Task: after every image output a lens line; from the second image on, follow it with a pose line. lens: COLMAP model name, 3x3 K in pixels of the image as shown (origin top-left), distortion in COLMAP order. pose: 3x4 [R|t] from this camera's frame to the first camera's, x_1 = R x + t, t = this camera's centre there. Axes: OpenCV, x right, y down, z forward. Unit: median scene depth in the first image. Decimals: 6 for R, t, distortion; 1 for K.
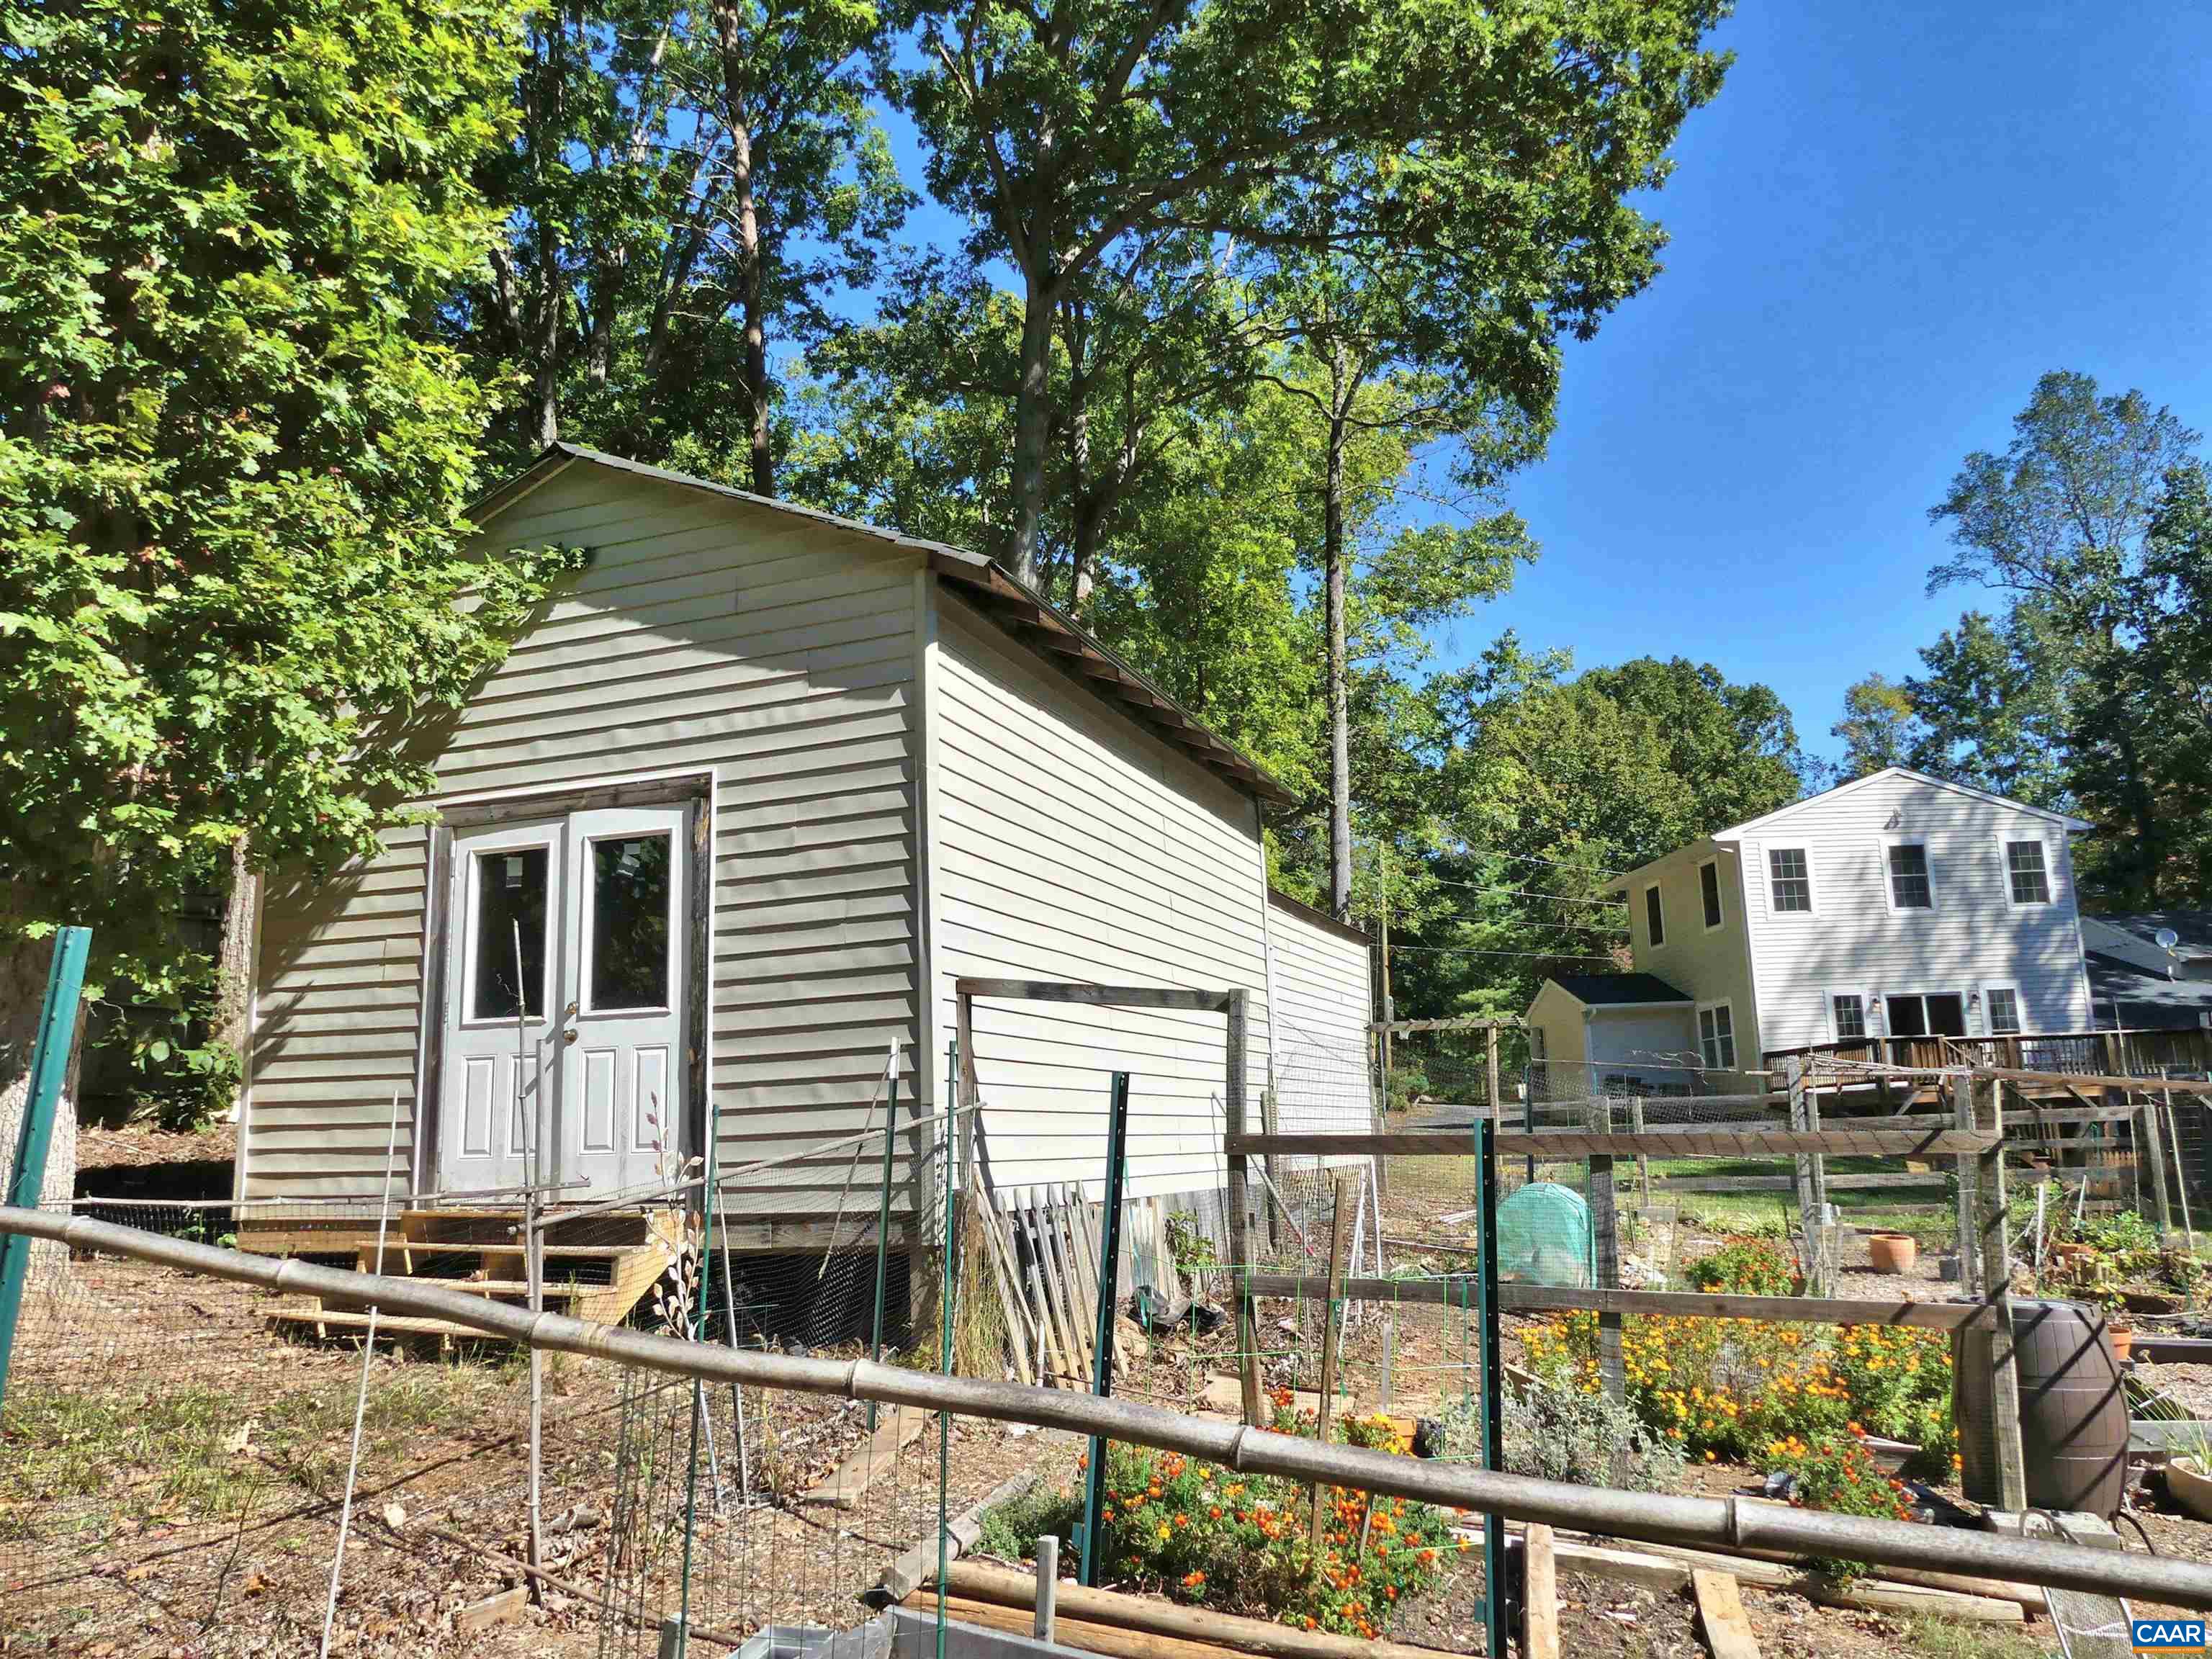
lens RADIAL K [[1645.4, 0, 1106.8], [0, 1645.4, 832.0], [0, 0, 1]] dist [-0.039165, 0.036523]
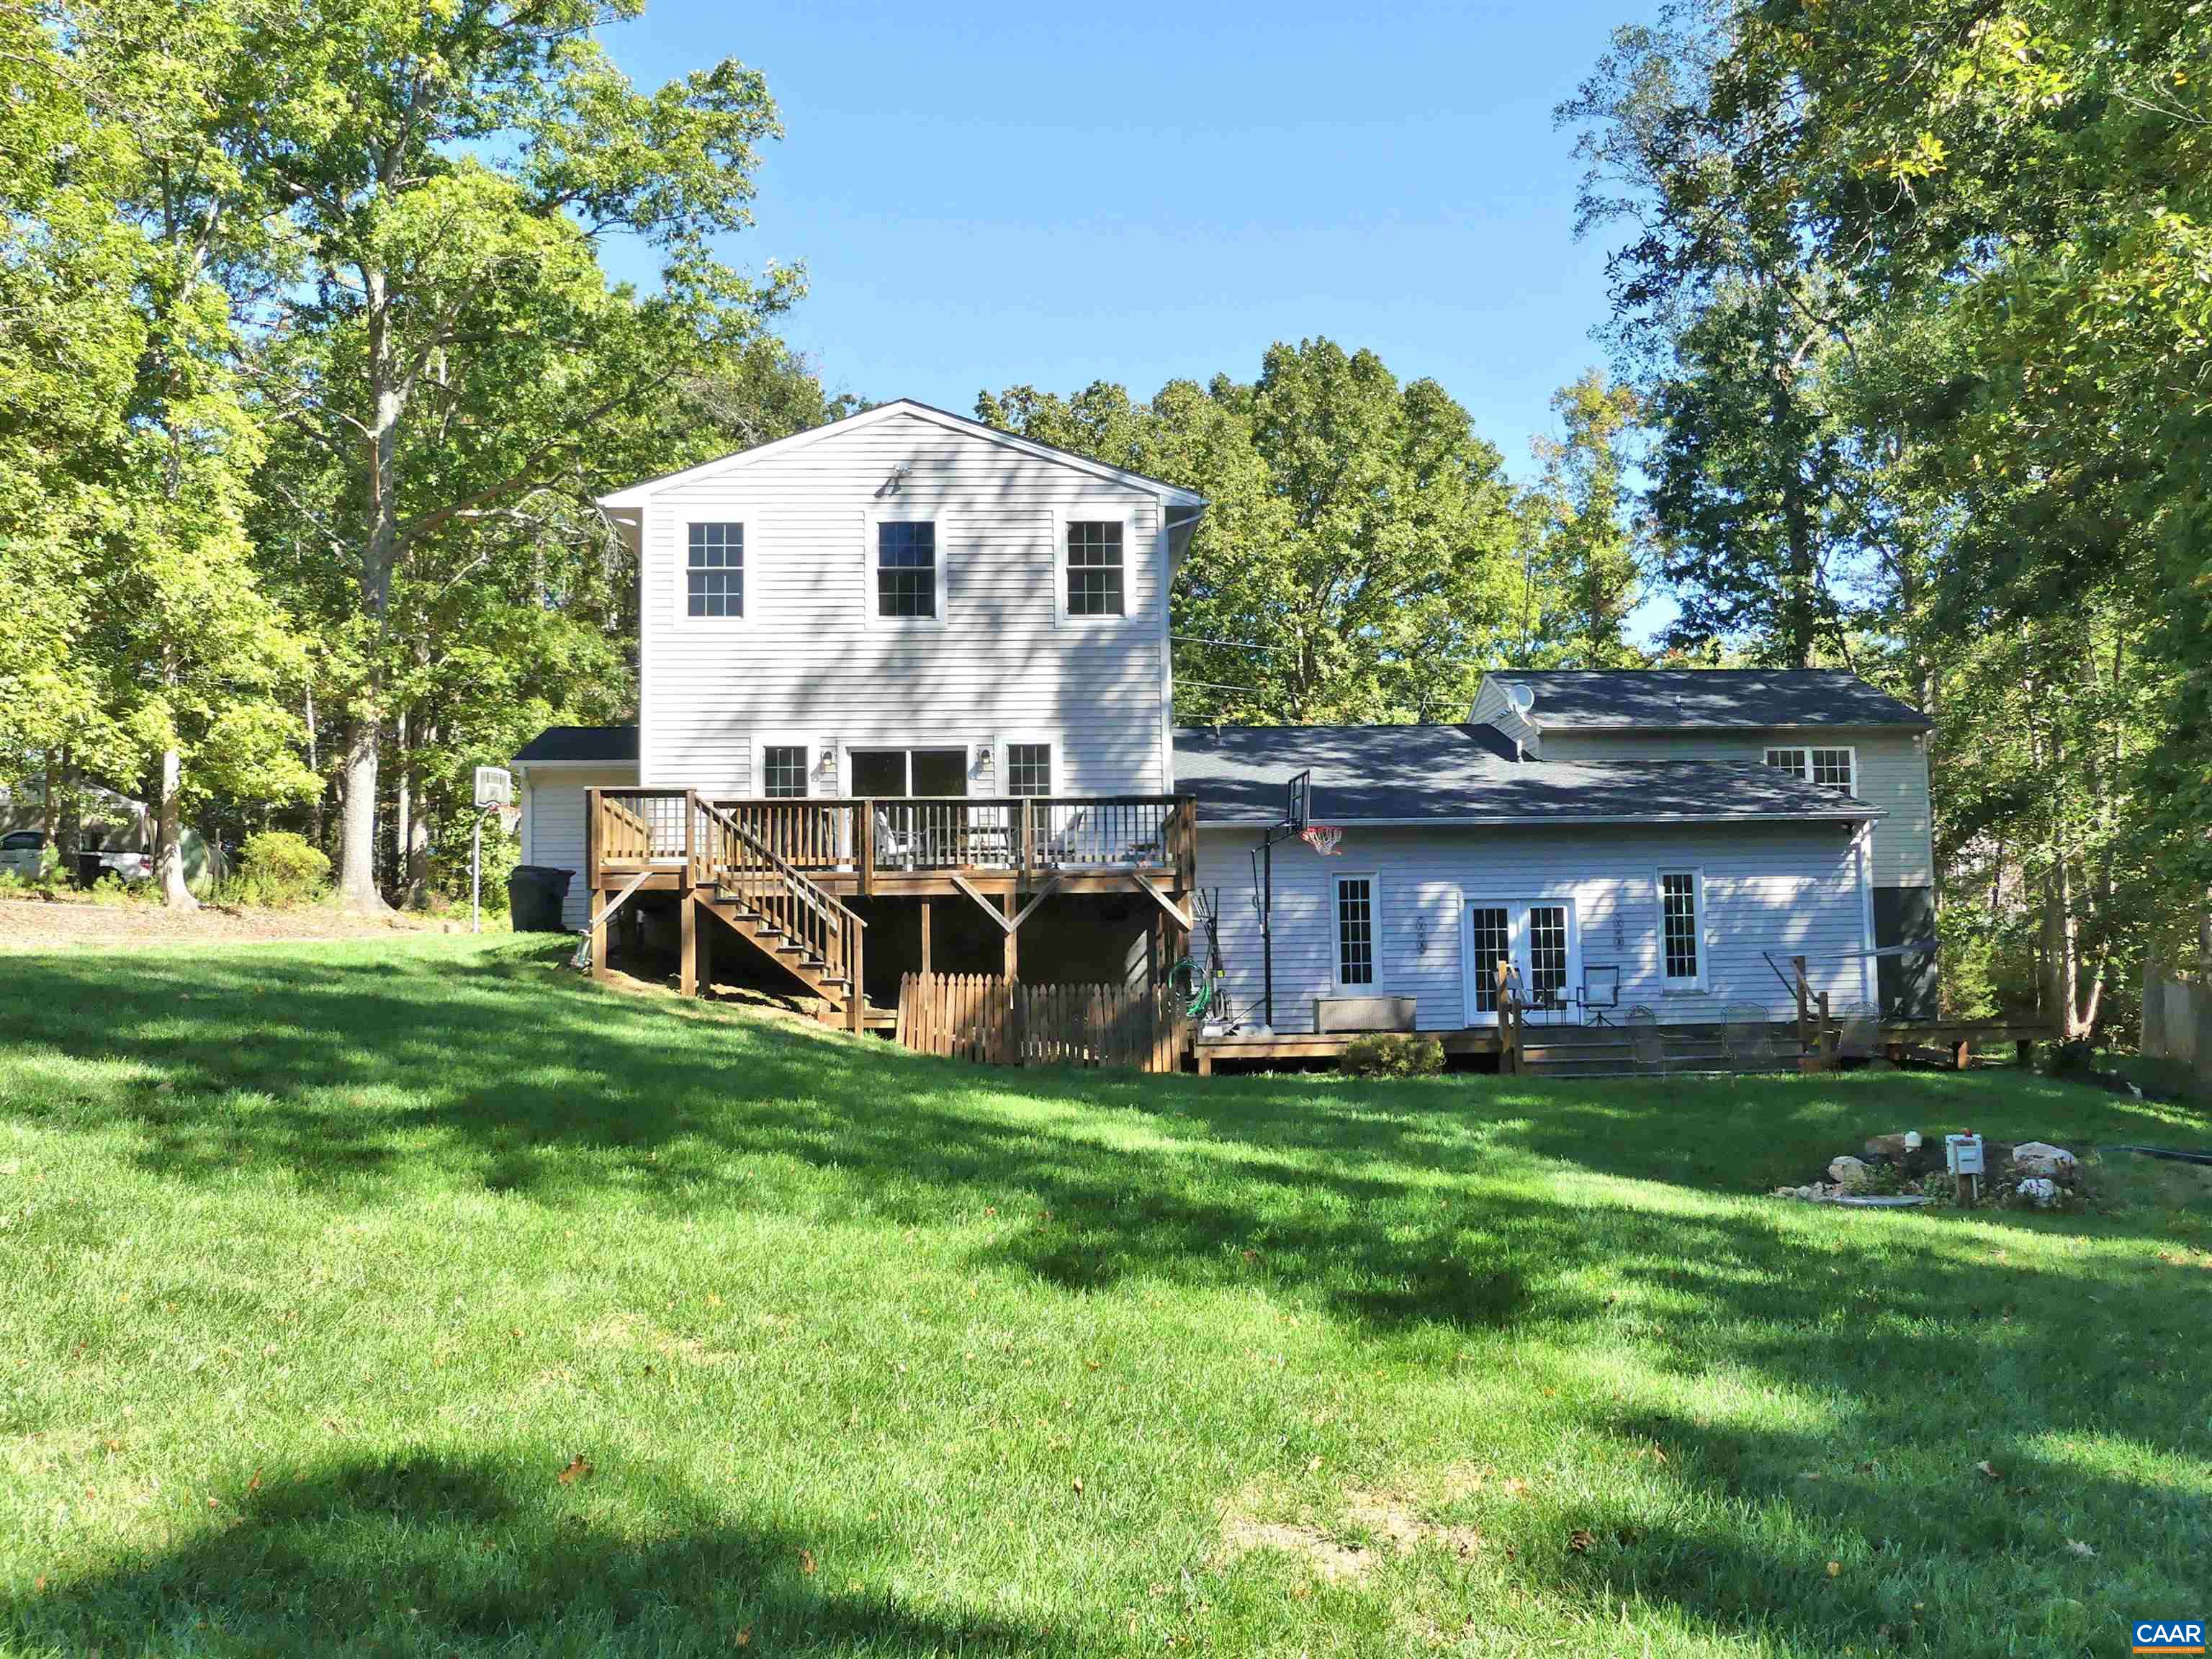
lens RADIAL K [[2175.4, 0, 1053.5], [0, 2175.4, 816.3], [0, 0, 1]] dist [-0.042140, 0.000000]
pose [[0.999654, 0.025613, 0.005948, 0.549292], [-0.026029, 0.995966, 0.085878, 0.049514], [-0.003724, -0.086003, 0.996288, 0.122667]]
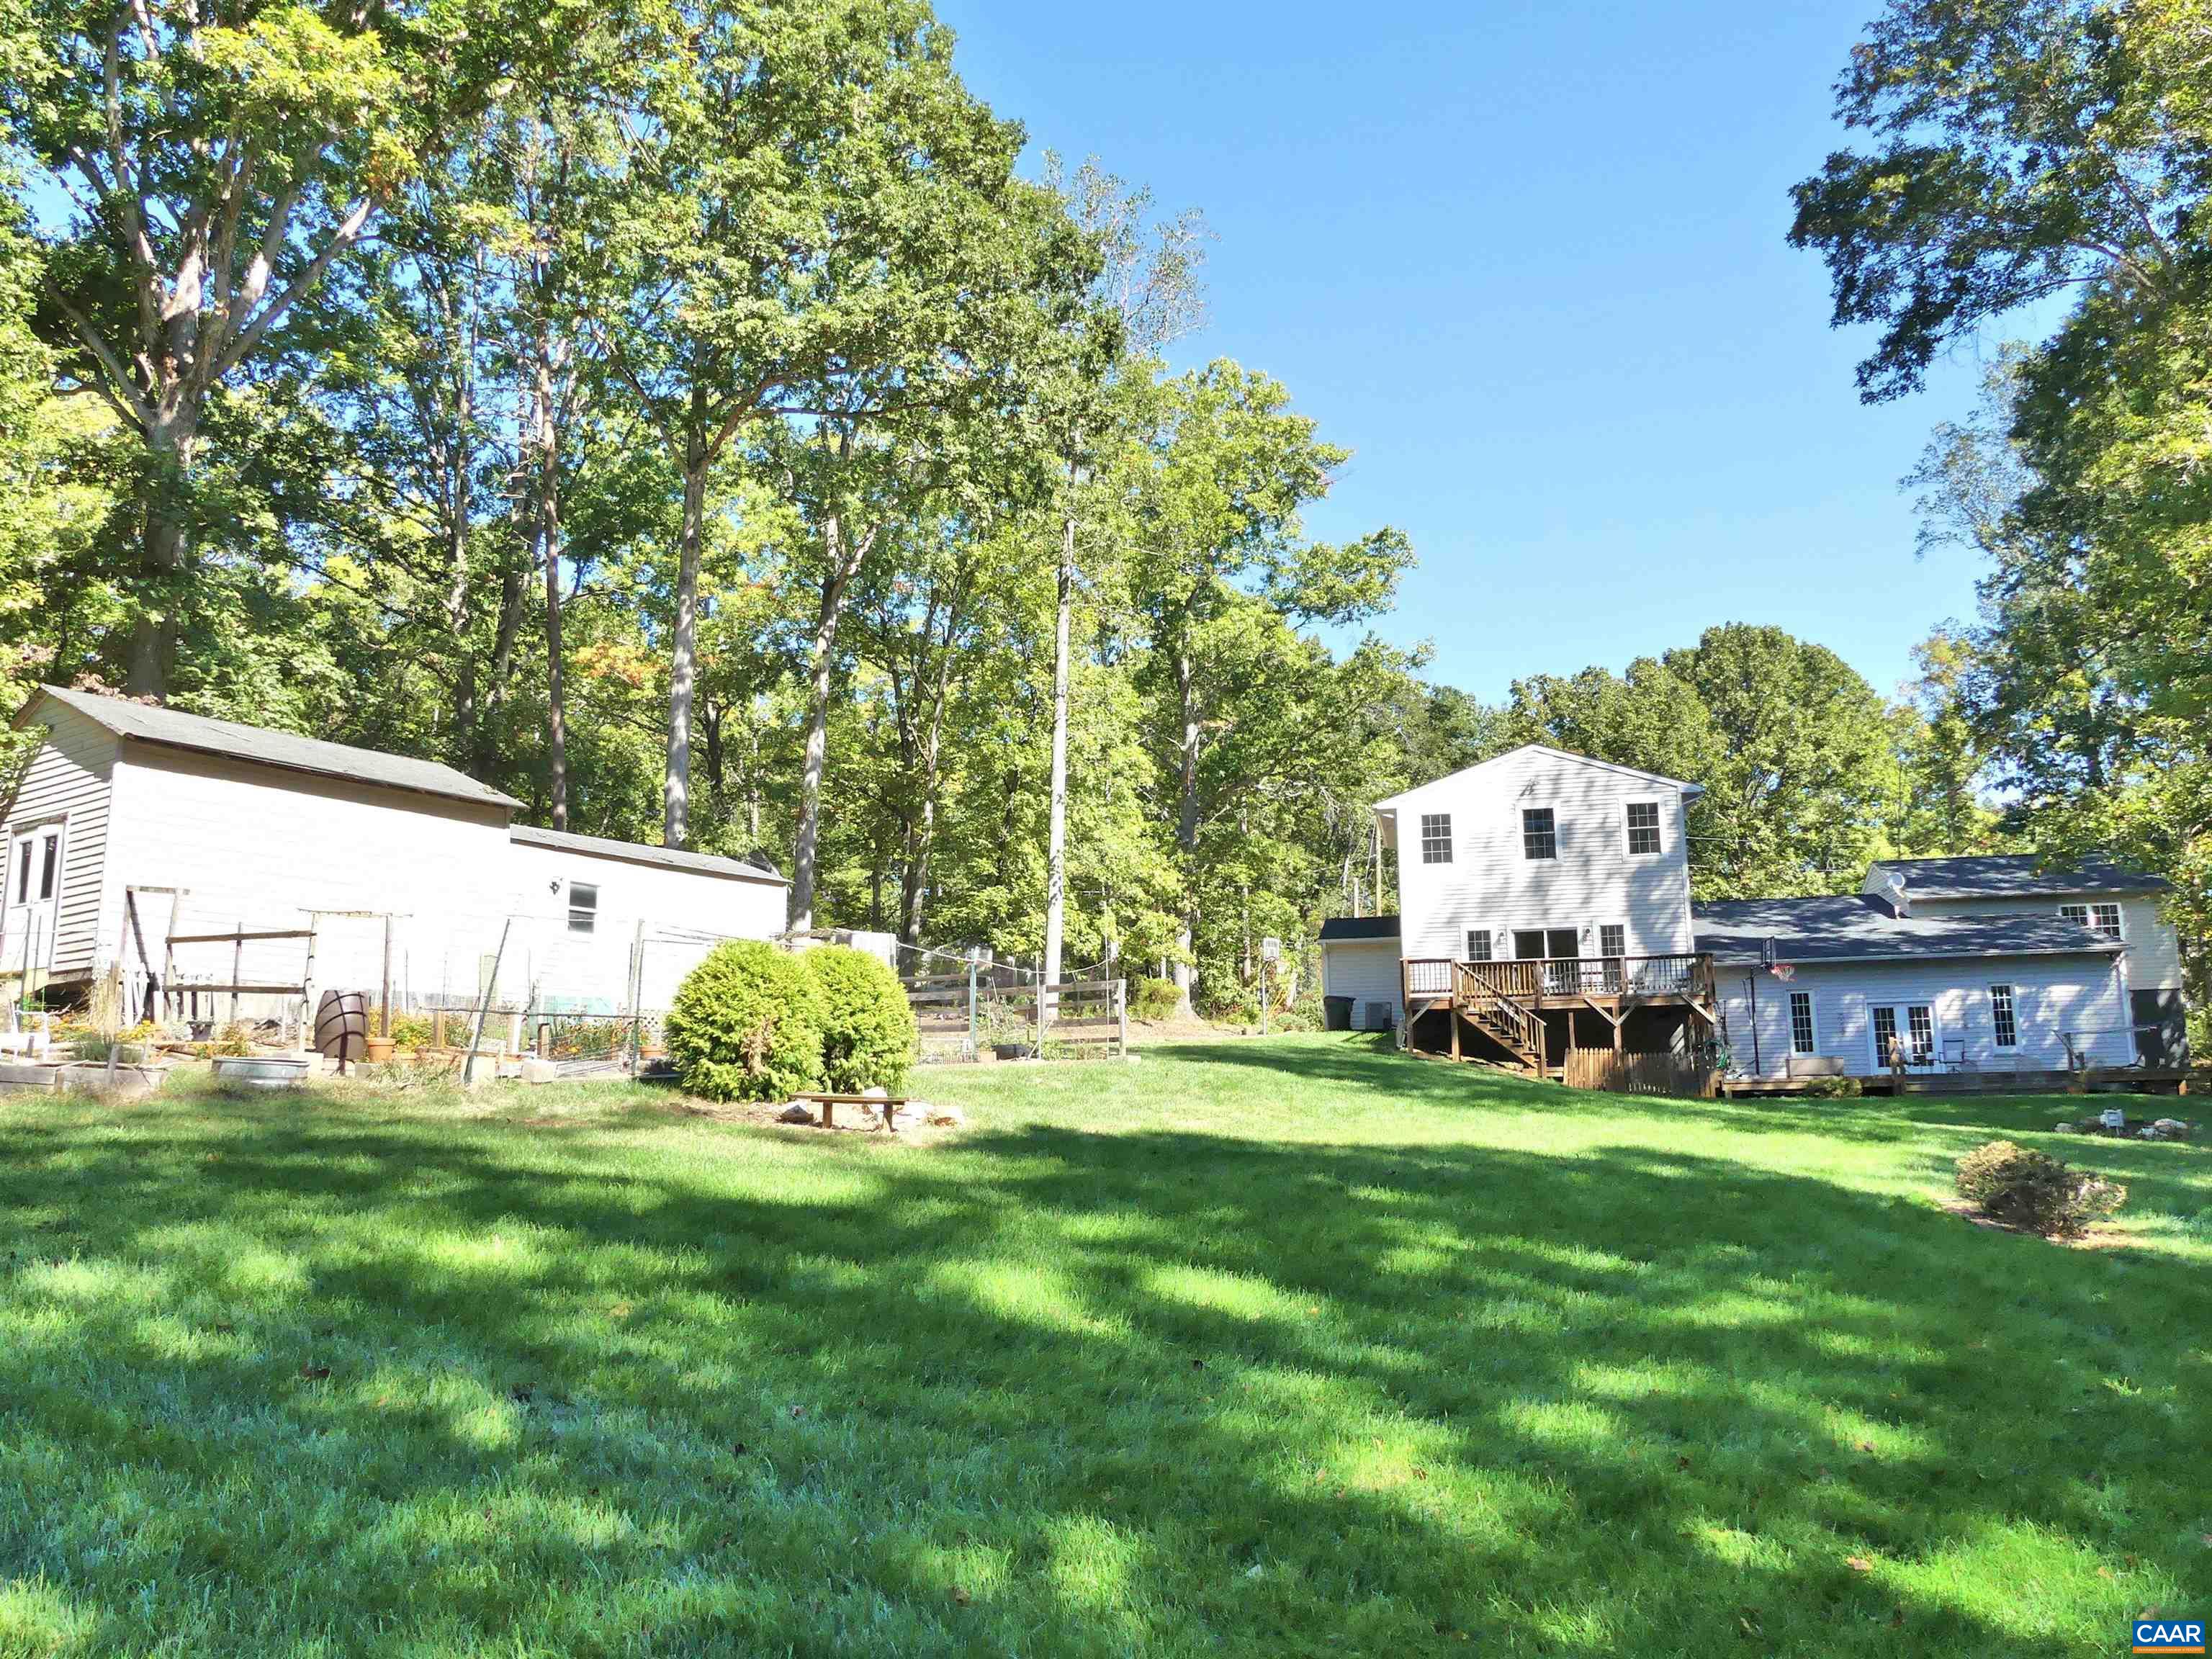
lens RADIAL K [[1645.4, 0, 1097.1], [0, 1645.4, 849.4], [0, 0, 1]] dist [-0.039165, 0.036523]
pose [[0.970825, -0.016625, -0.239211, 0.464786], [0.024618, 0.999233, 0.030467, -0.007226], [0.238521, -0.035467, 0.970490, -0.282938]]
